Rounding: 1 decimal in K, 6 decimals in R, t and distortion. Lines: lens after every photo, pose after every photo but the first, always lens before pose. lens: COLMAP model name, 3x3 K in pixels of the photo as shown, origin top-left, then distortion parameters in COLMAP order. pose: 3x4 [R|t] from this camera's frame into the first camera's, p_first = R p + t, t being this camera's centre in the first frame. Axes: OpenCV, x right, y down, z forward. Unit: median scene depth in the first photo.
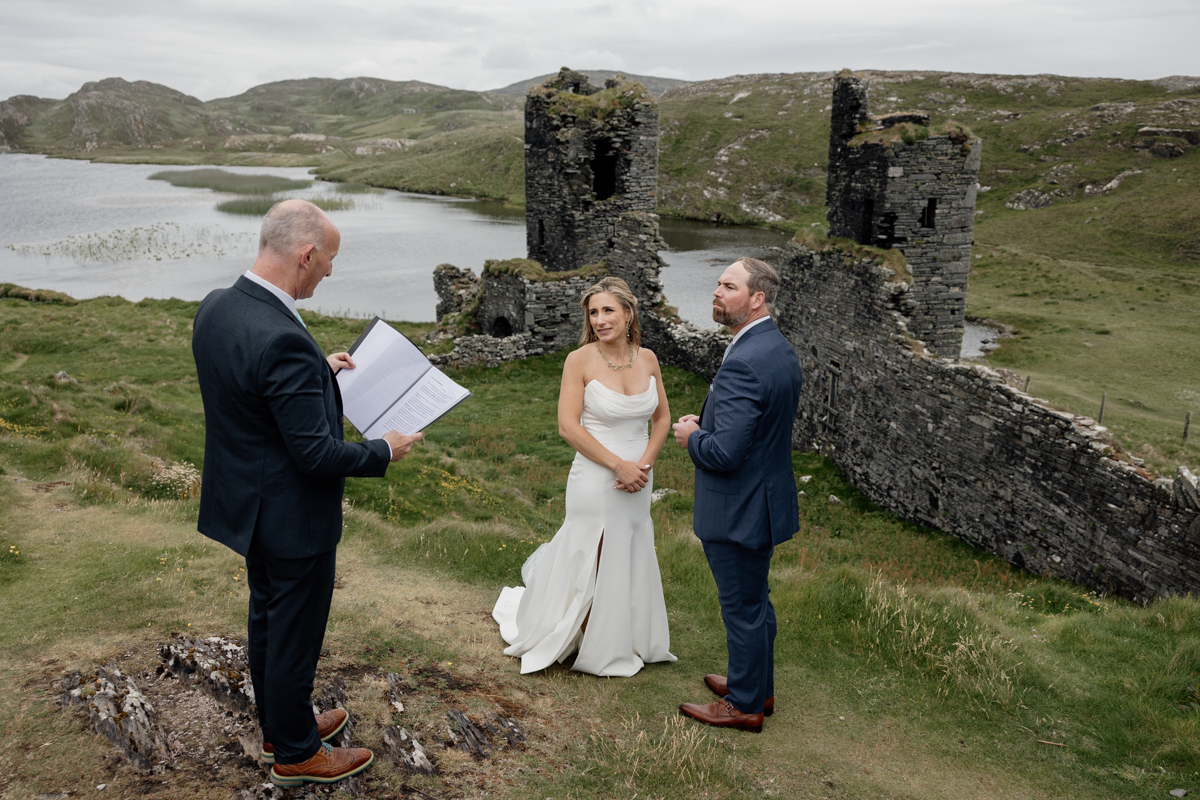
lens RADIAL K [[938.9, 0, 598.9], [0, 938.9, 395.8], [0, 0, 1]] dist [0.008118, 0.002114]
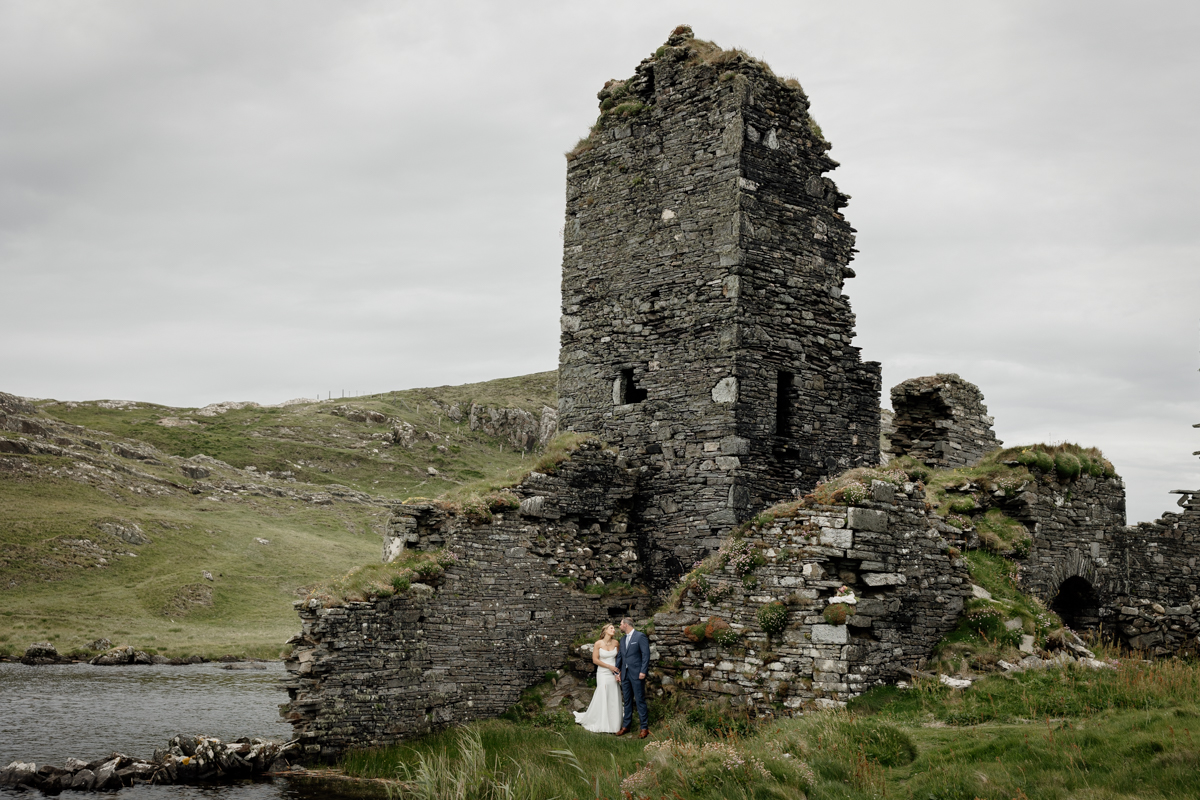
lens RADIAL K [[1447.8, 0, 621.4], [0, 1447.8, 395.8], [0, 0, 1]] dist [0.017980, 0.028196]
pose [[-0.236821, 0.119610, 0.964162, -0.652185], [0.242784, 0.968193, -0.060477, -0.162932], [-0.940729, 0.219761, -0.258328, 1.265395]]
